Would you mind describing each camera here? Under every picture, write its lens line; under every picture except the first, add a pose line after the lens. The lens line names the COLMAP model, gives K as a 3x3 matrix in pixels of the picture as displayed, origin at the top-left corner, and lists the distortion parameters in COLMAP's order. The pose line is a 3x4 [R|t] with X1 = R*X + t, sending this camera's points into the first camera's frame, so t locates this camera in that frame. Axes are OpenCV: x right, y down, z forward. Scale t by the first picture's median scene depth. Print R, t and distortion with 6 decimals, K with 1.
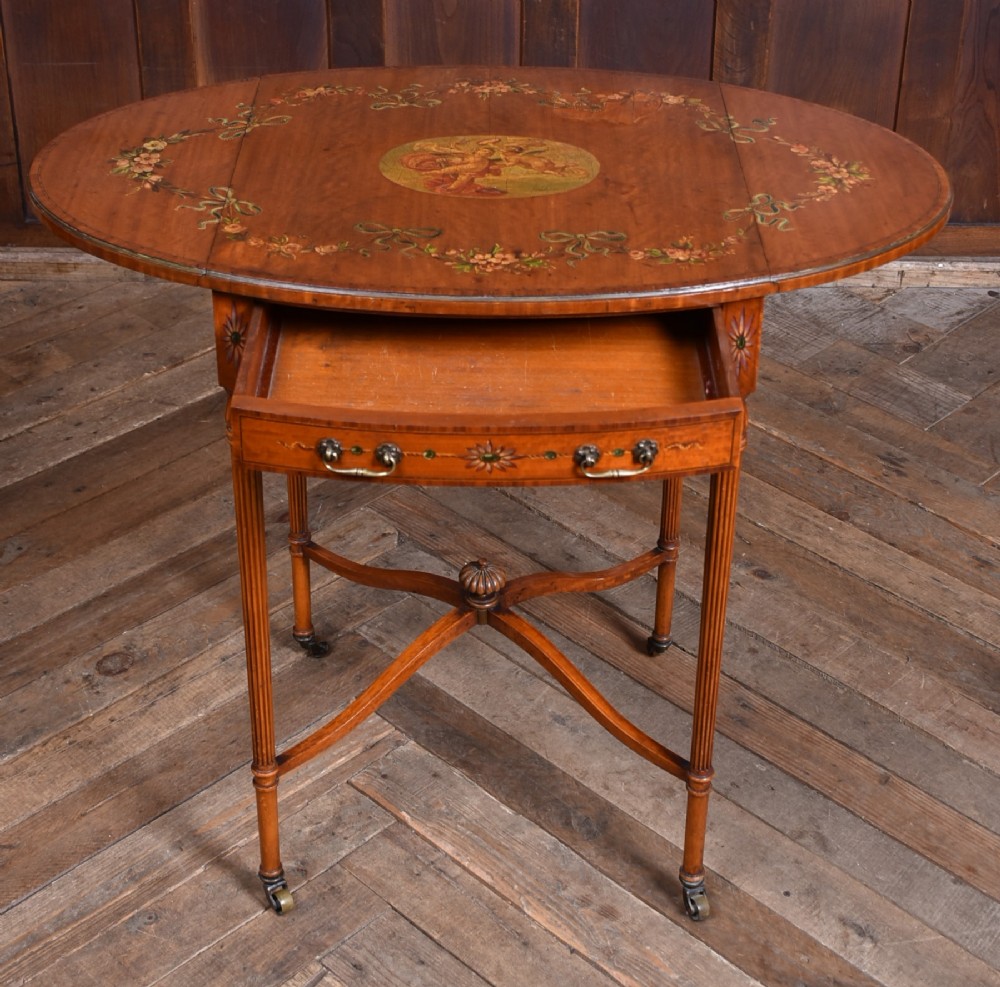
lens RADIAL K [[1939.9, 0, 463.0], [0, 1939.9, 452.8], [0, 0, 1]] dist [-0.041342, -0.000848]
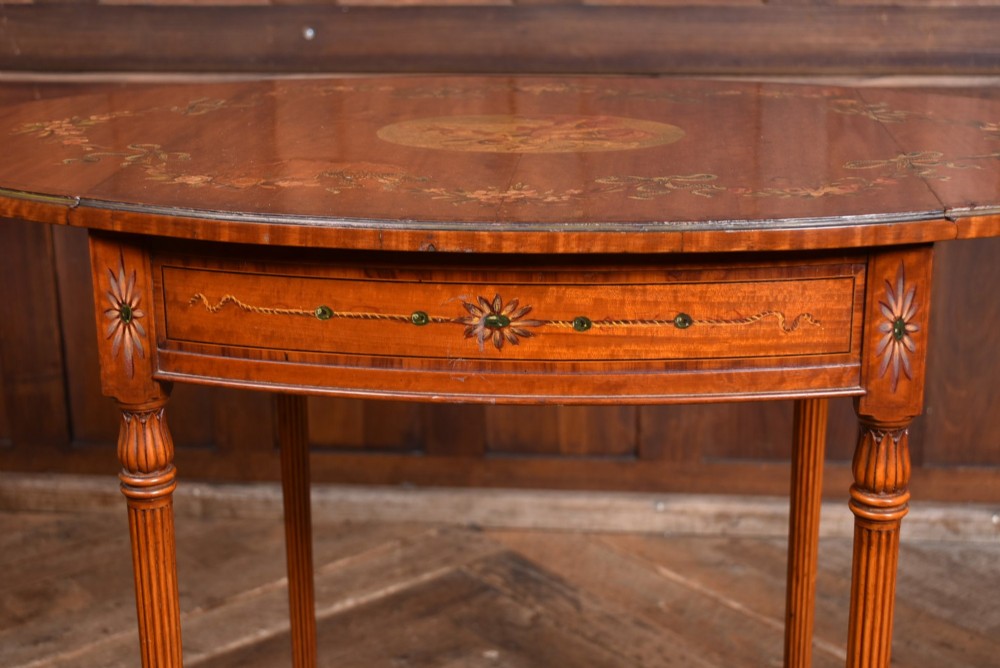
lens RADIAL K [[1668.0, 0, 475.5], [0, 1668.0, 424.4], [0, 0, 1]] dist [0.017294, 0.096612]
pose [[0.994796, 0.017370, -0.100398, 0.046749], [-0.037869, 0.977808, -0.206051, 0.029221], [0.094590, 0.208781, 0.973377, 0.425943]]
